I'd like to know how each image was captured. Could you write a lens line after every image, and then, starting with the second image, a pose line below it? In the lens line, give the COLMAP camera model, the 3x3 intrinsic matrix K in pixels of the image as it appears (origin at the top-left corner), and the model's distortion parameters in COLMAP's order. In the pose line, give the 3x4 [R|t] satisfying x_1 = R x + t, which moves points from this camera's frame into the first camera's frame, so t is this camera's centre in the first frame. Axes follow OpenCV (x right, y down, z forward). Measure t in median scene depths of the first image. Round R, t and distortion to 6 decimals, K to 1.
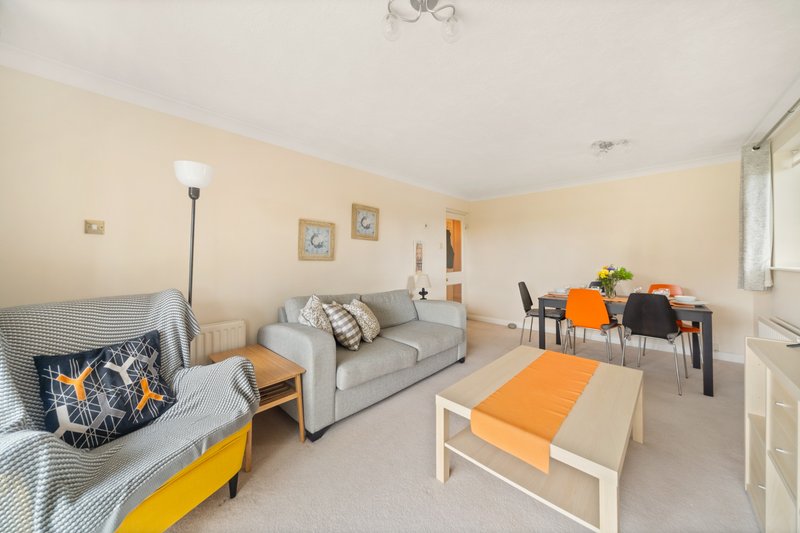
lens RADIAL K [[275.6, 0, 399.6], [0, 275.6, 261.1], [0, 0, 1]] dist [0.000001, -0.000012]
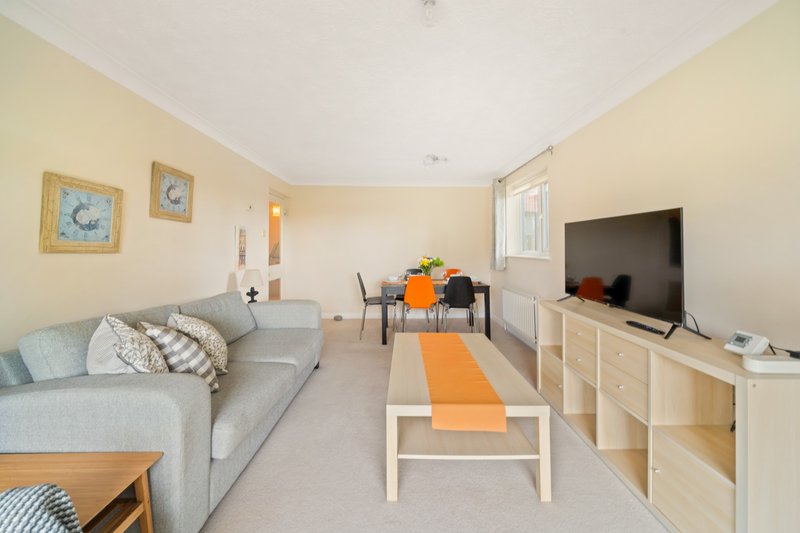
lens RADIAL K [[293.1, 0, 401.4], [0, 293.1, 246.9], [0, 0, 1]] dist [0.001042, 0.000032]
pose [[0.717007, 0.008036, 0.697019, -0.262299], [0.002120, 0.999904, -0.013709, -0.005080], [-0.697062, 0.011307, 0.716921, 0.152680]]
